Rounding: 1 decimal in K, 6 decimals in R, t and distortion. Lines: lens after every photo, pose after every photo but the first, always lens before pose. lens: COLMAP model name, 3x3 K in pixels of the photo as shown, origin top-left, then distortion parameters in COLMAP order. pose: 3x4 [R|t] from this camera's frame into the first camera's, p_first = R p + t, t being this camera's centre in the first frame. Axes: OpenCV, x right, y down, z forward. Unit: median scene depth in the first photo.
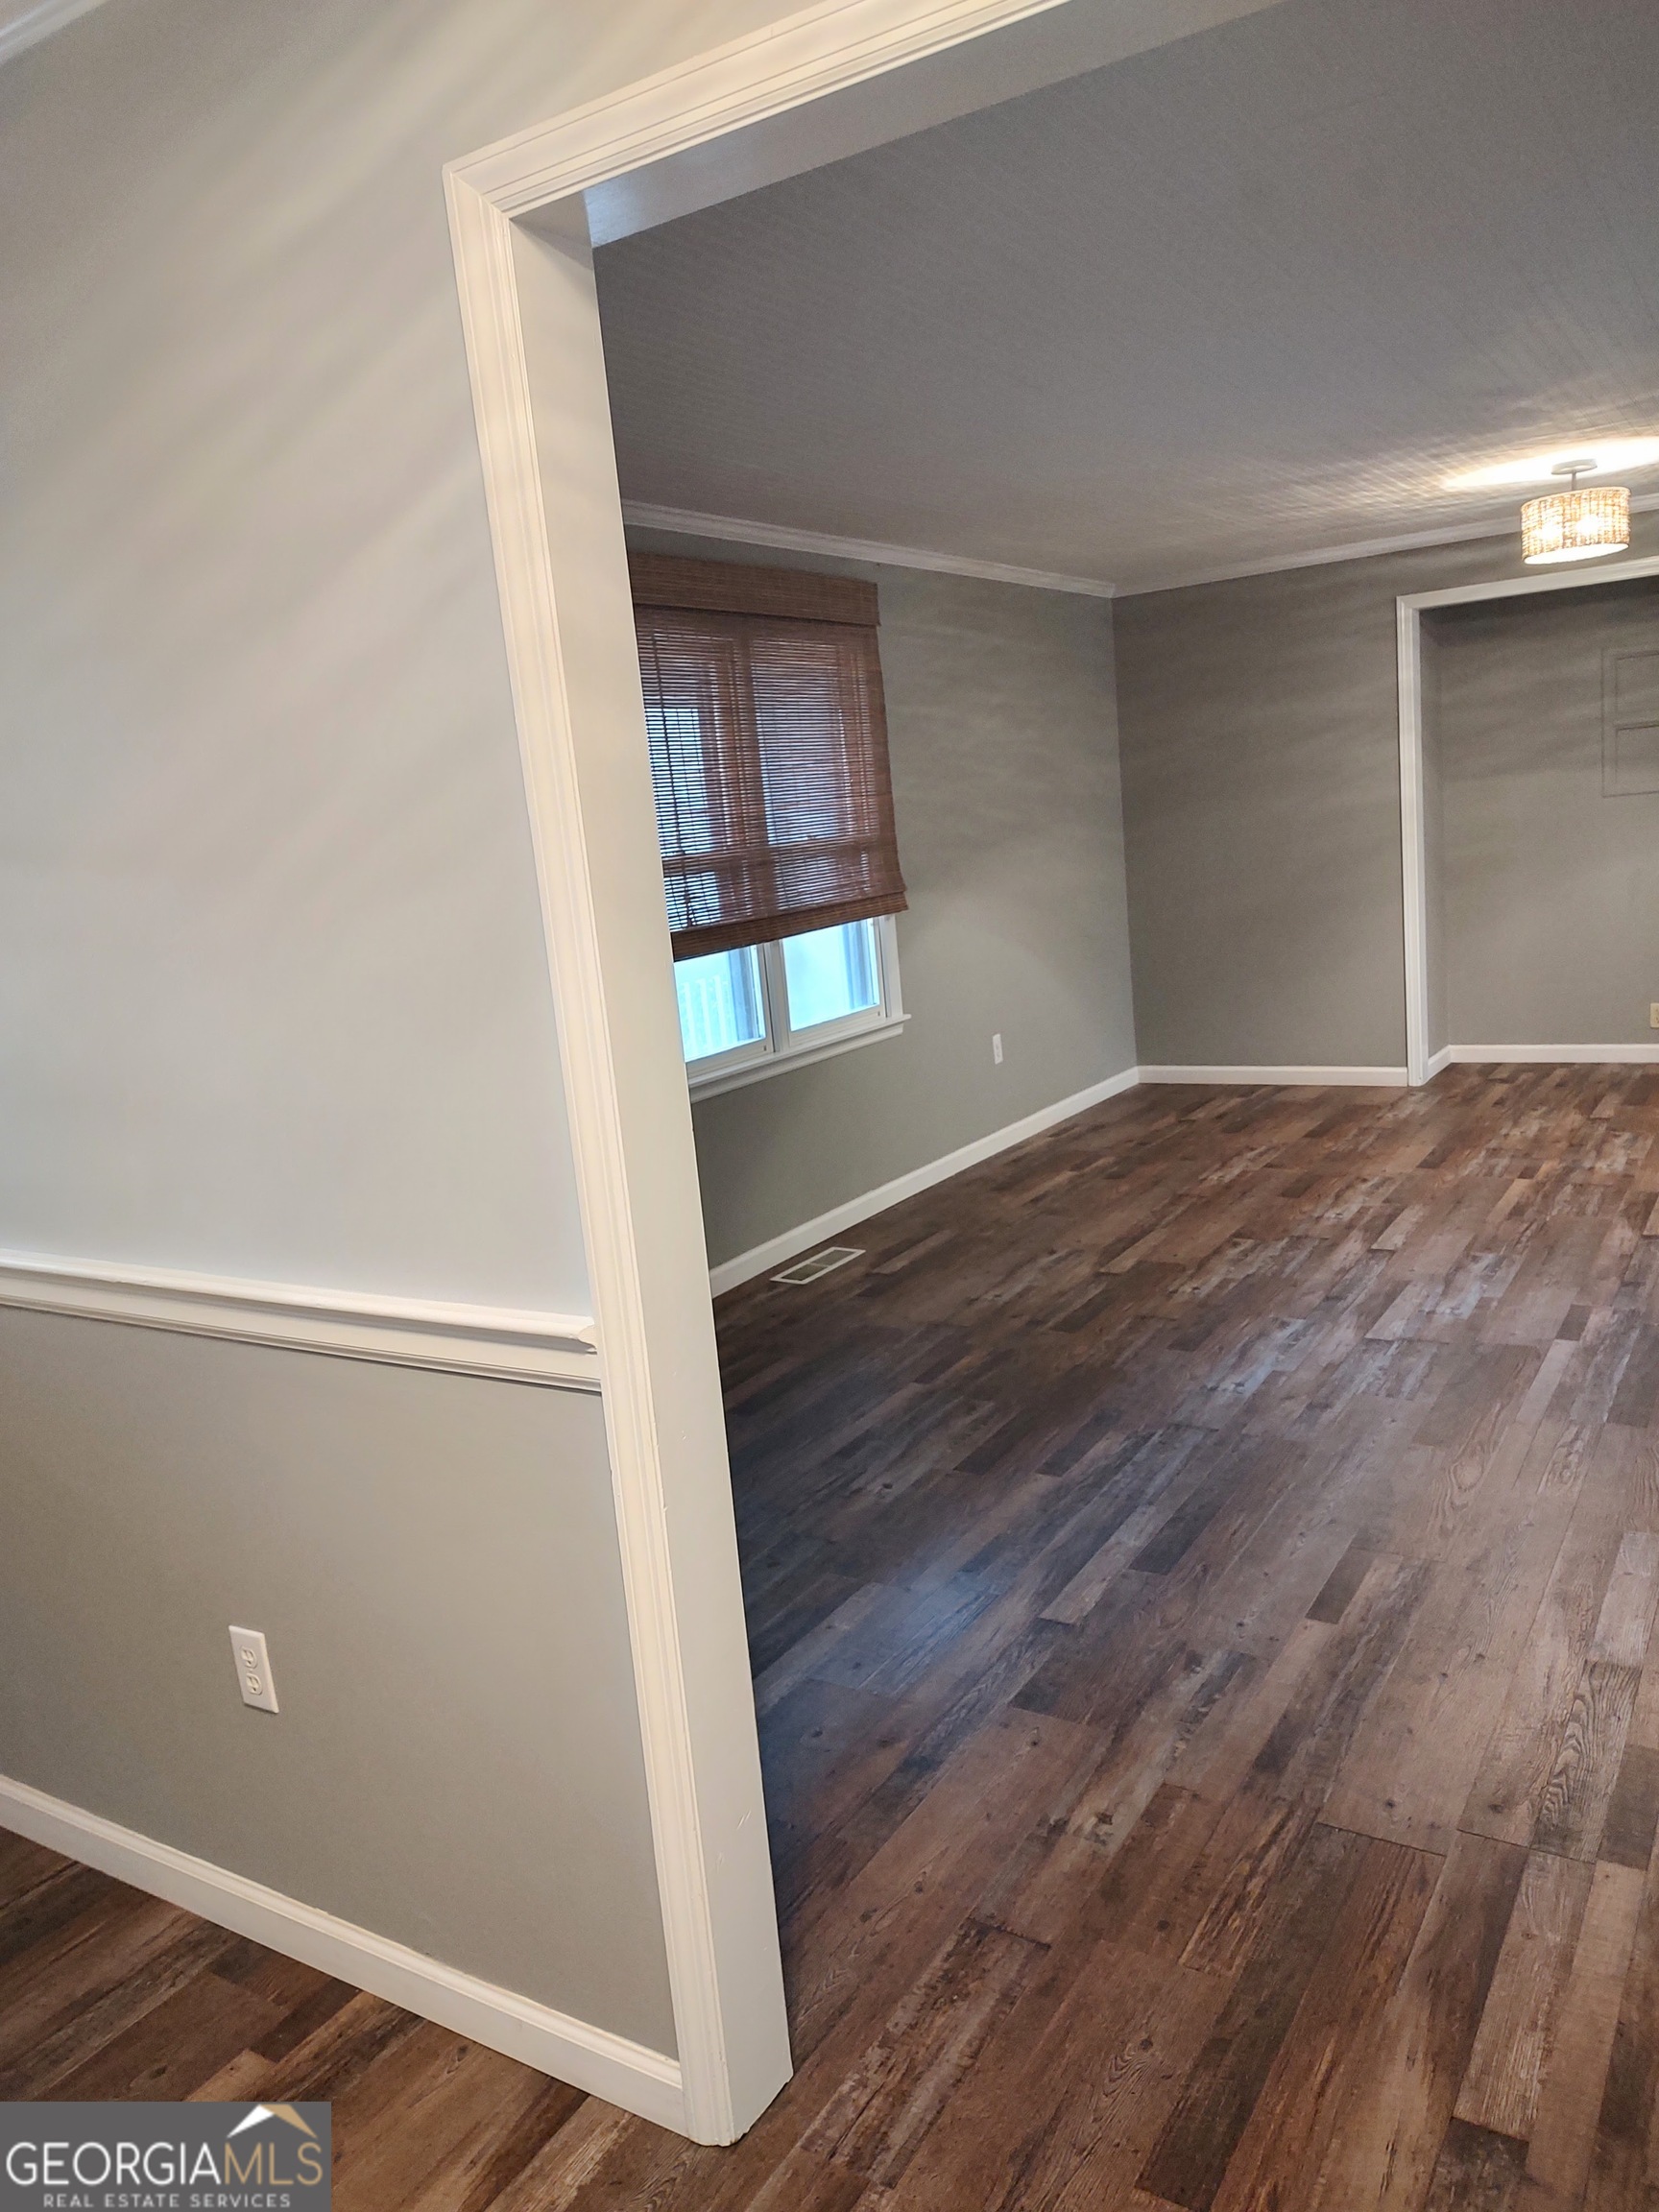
lens RADIAL K [[1585.1, 0, 841.1], [0, 1585.1, 1105.8], [0, 0, 1]] dist [0.040116, -0.035174]
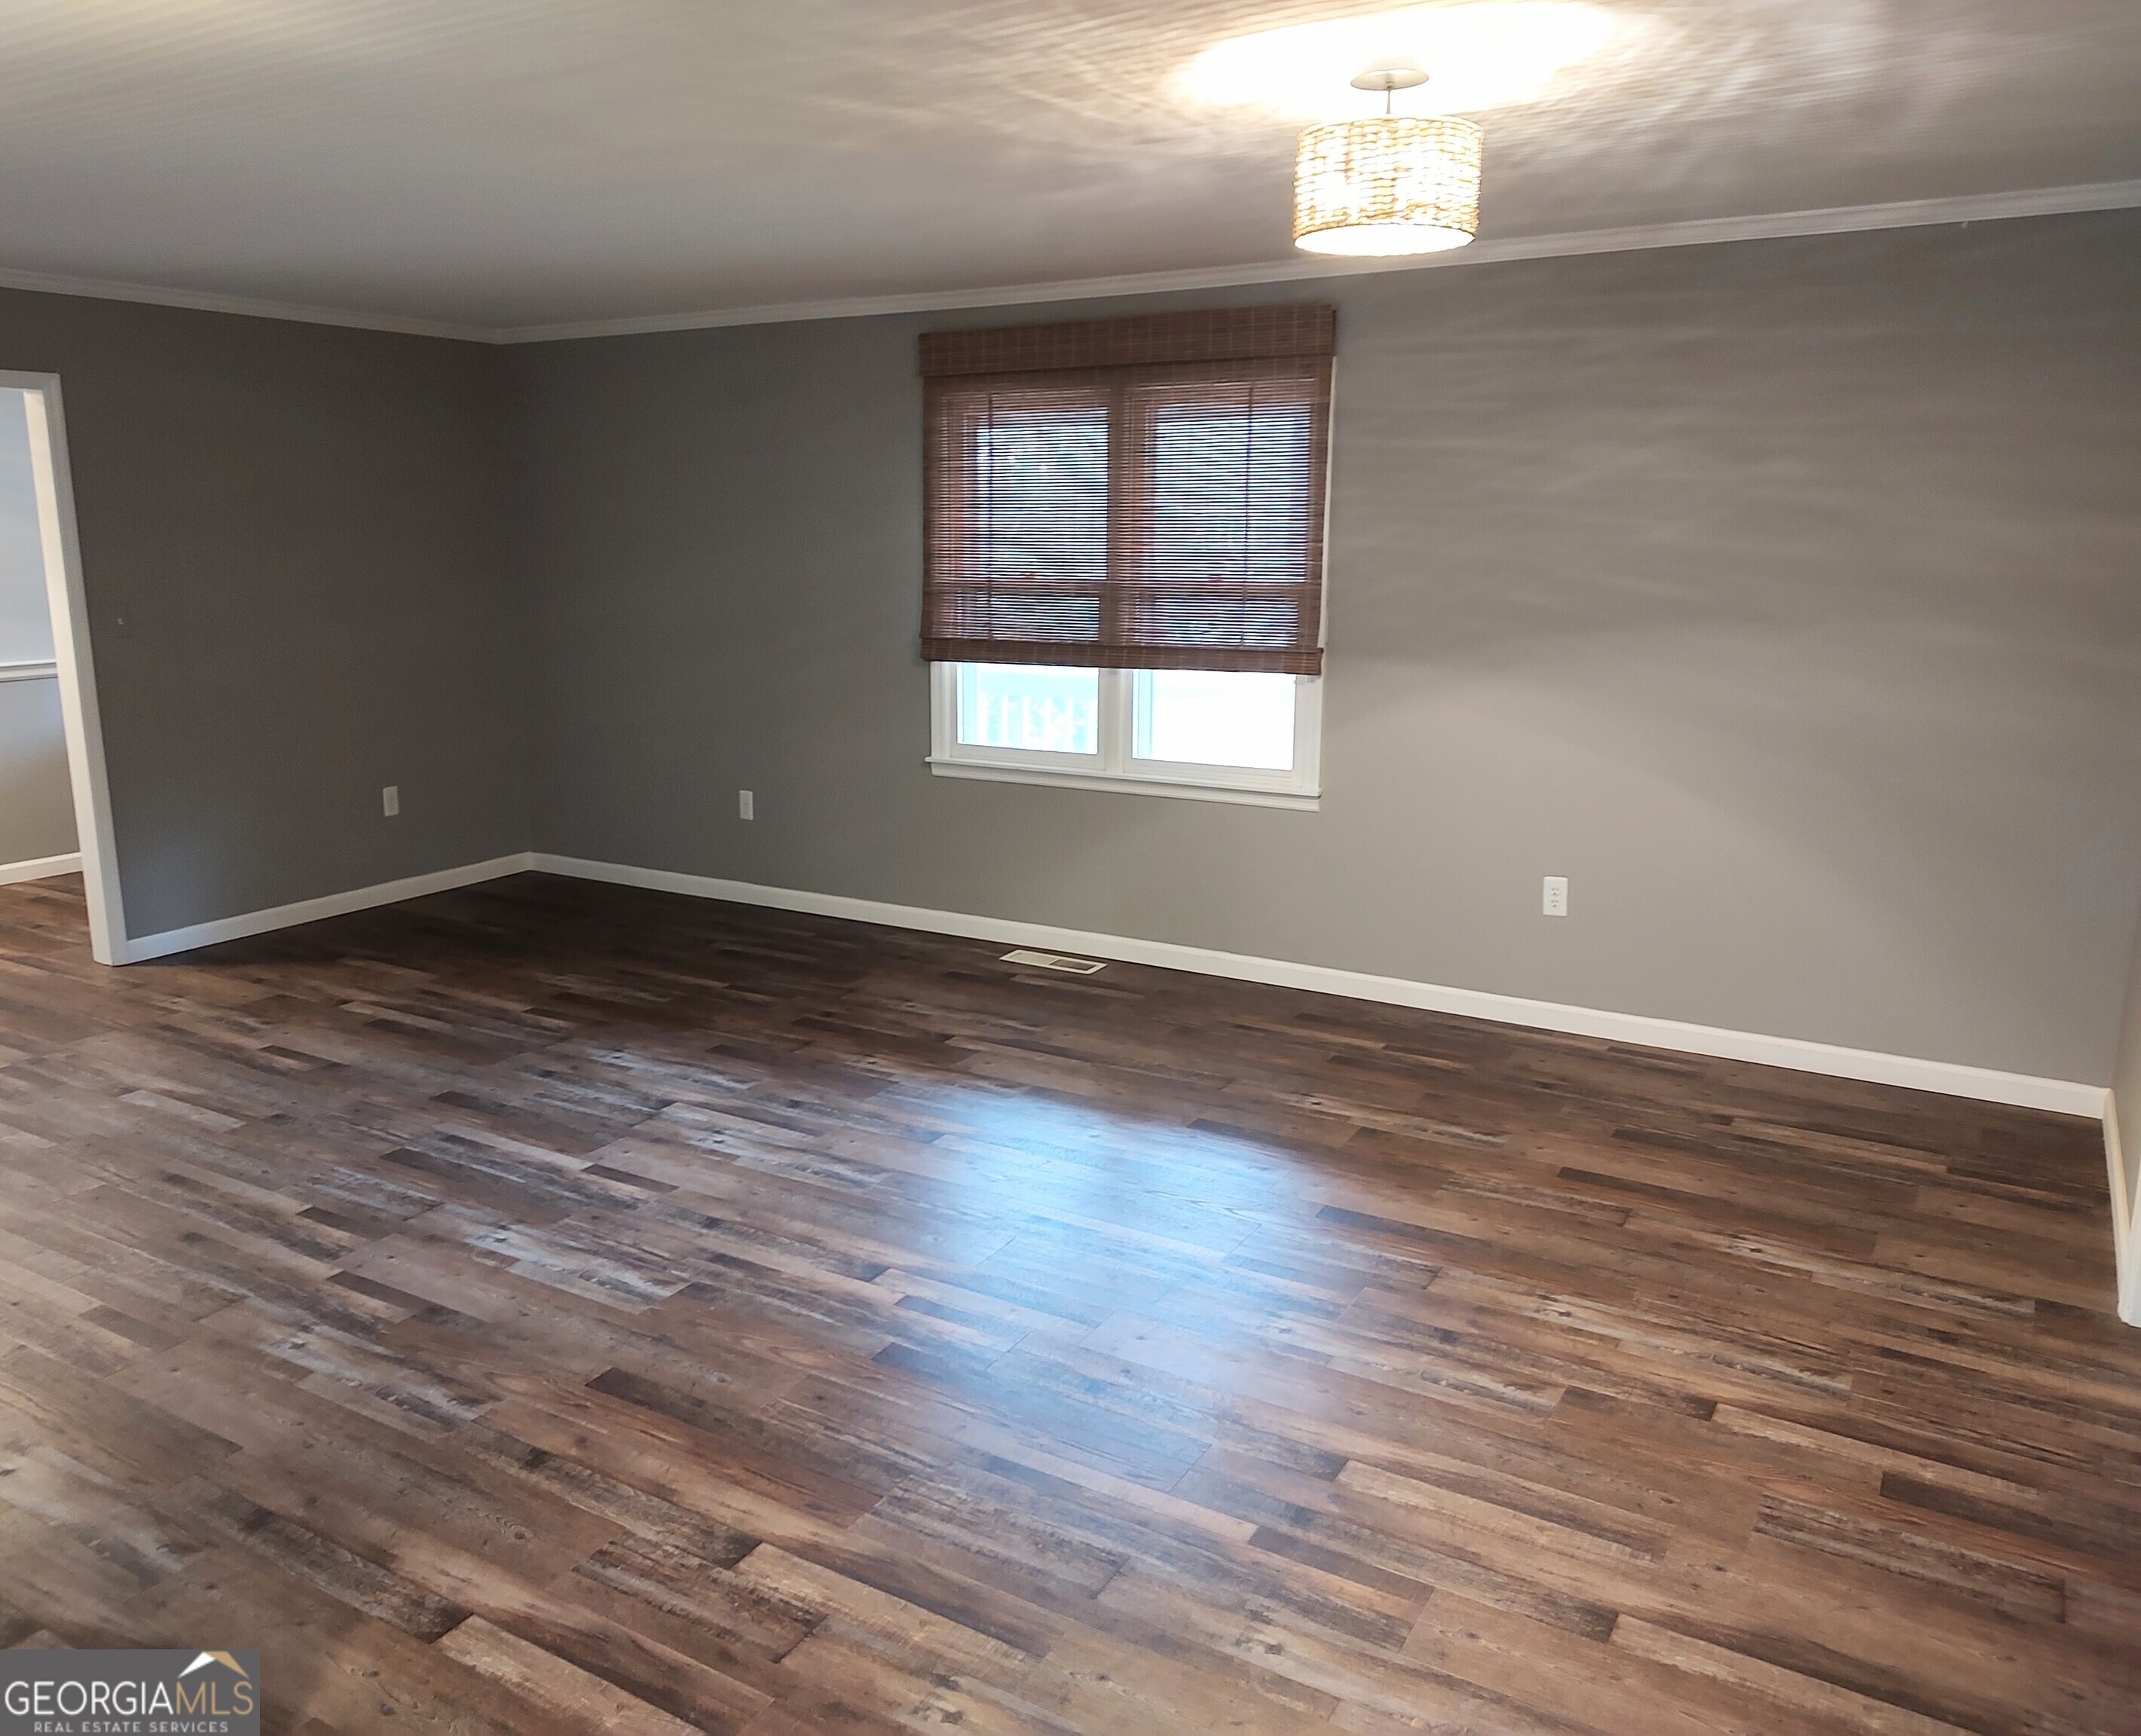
lens RADIAL K [[1631.8, 0, 1003.7], [0, 1631.8, 852.2], [0, 0, 1]] dist [0.028431, -0.020179]
pose [[0.001786, 0.289056, -0.957311, 1.241761], [-0.180138, 0.941745, 0.284020, -0.340298], [0.983640, 0.171941, 0.053752, 1.049810]]
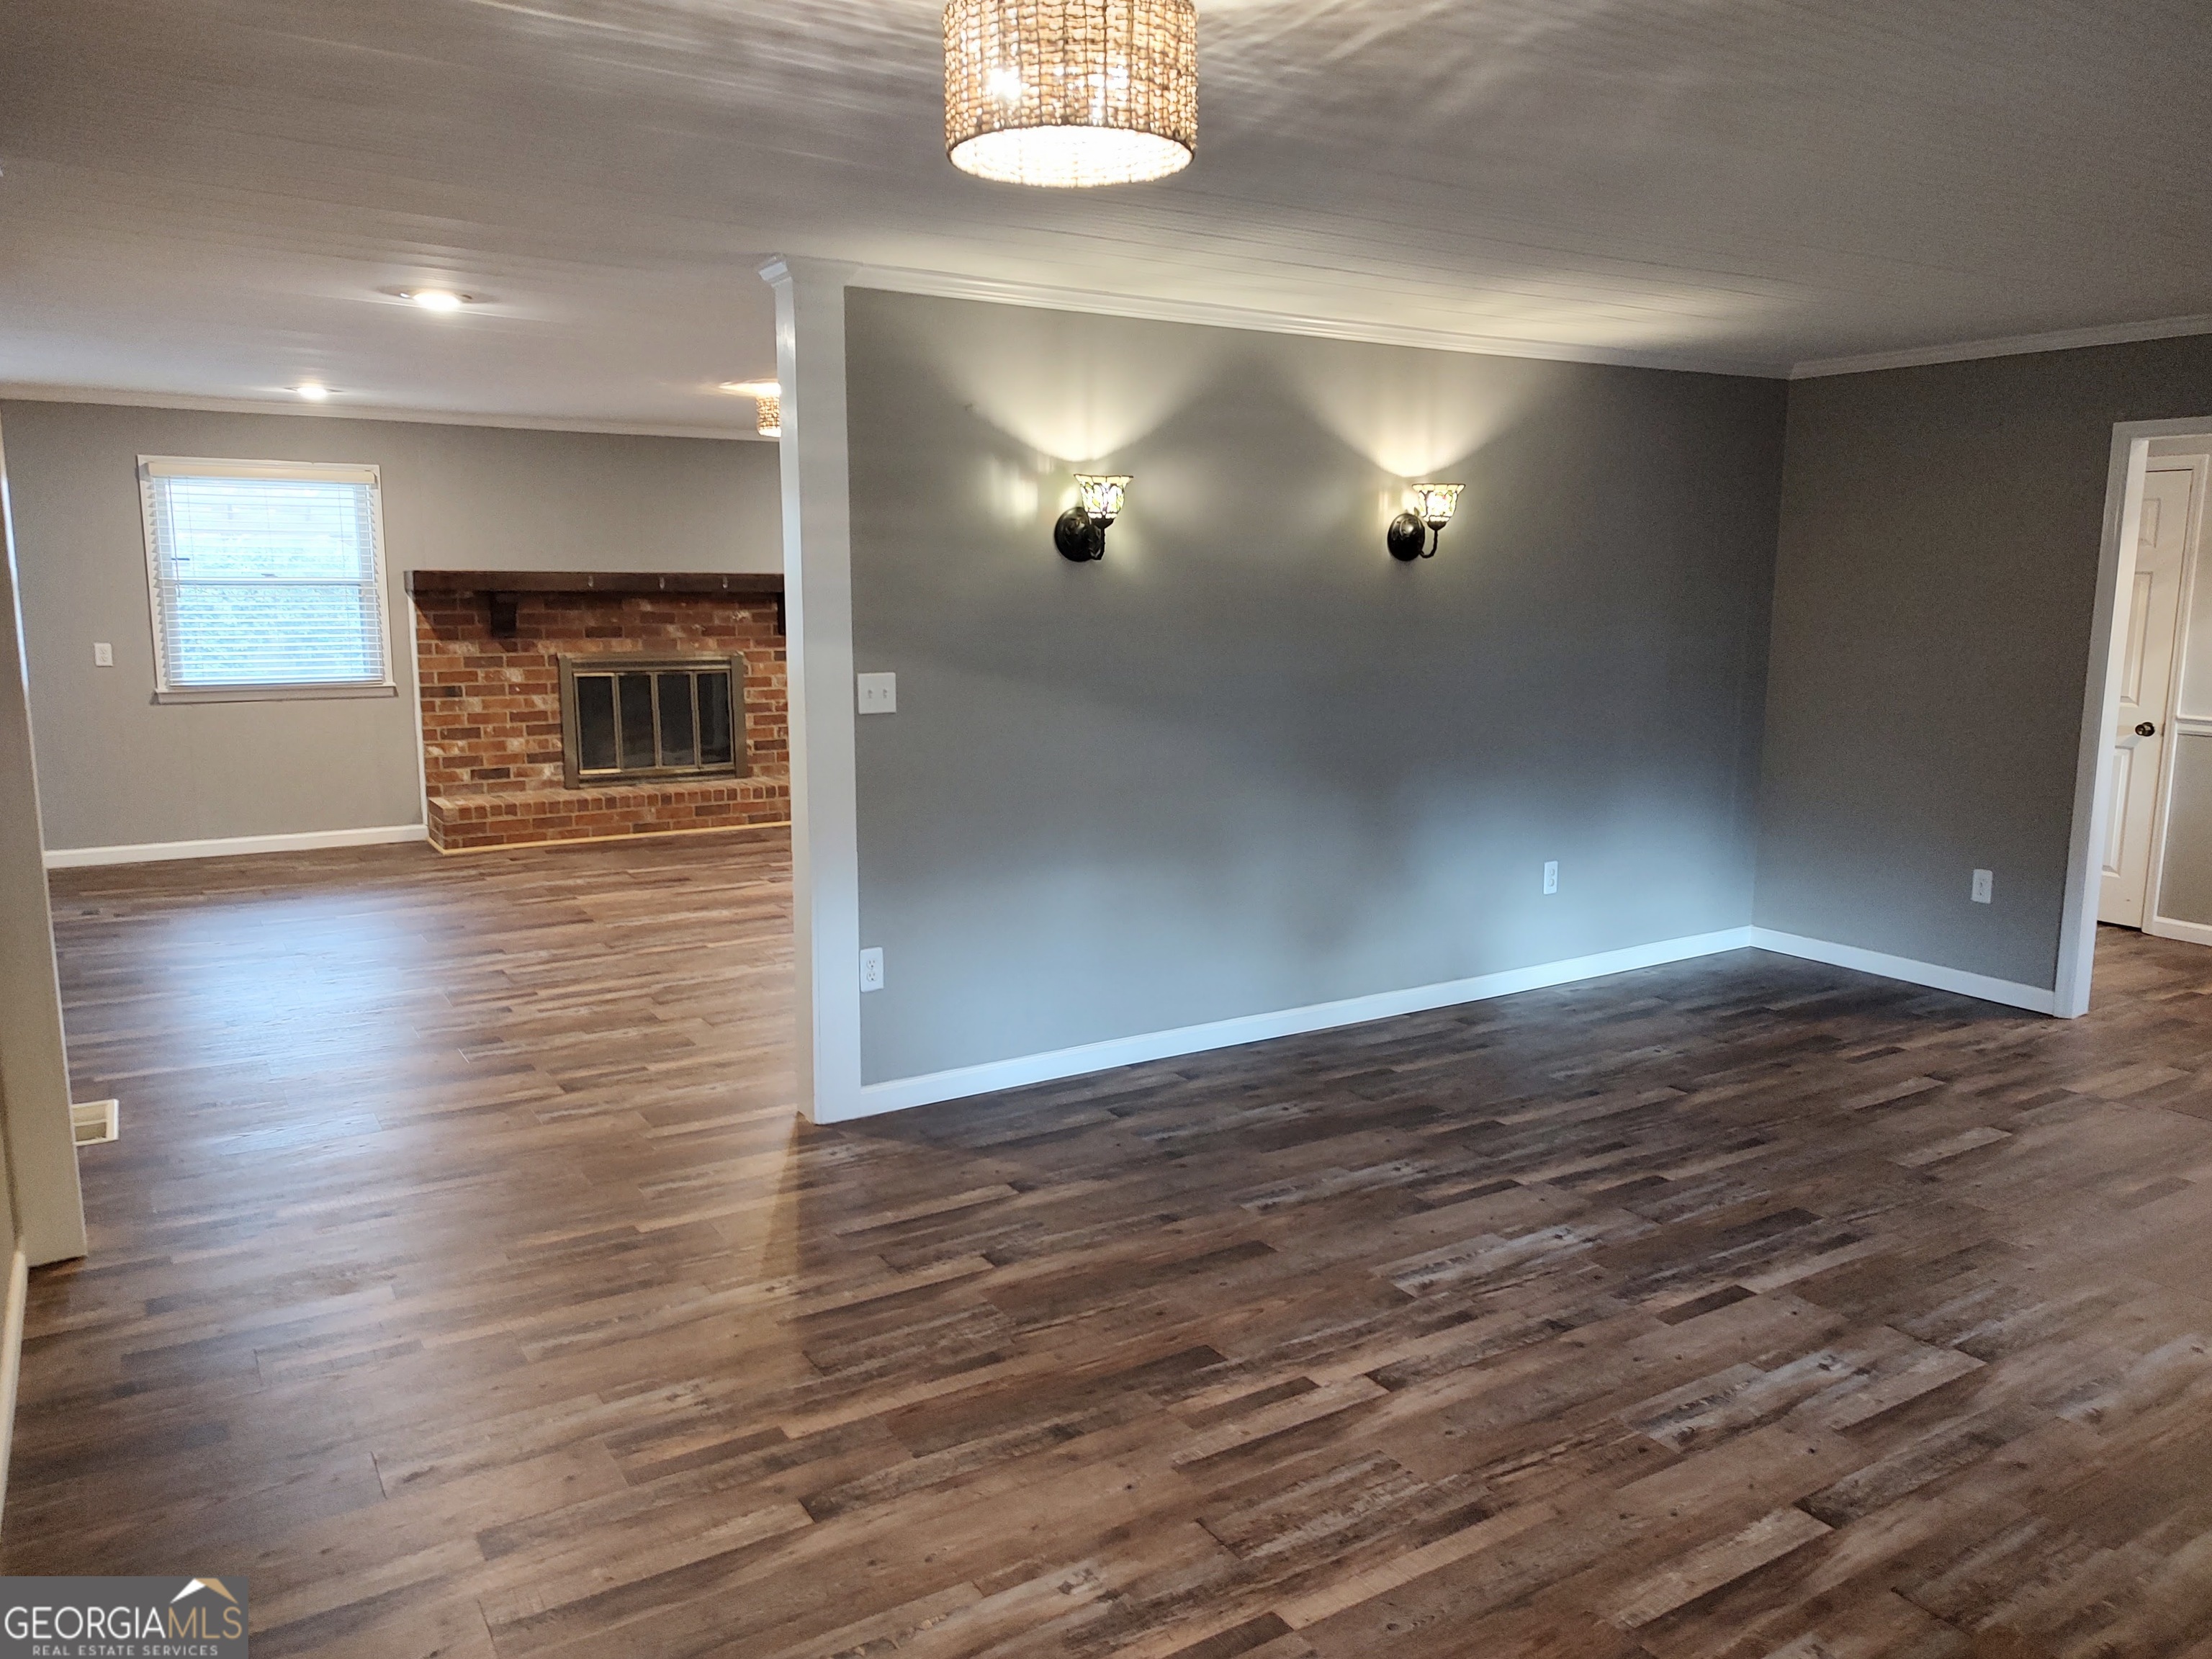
lens RADIAL K [[1585.1, 0, 1106.5], [0, 1585.1, 847.2], [0, 0, 1]] dist [0.040116, -0.035174]
pose [[-0.898574, 0.002777, 0.438814, 0.345550], [0.148396, 0.942990, 0.297907, -0.358361], [-0.412969, 0.332810, -0.847758, 1.629172]]
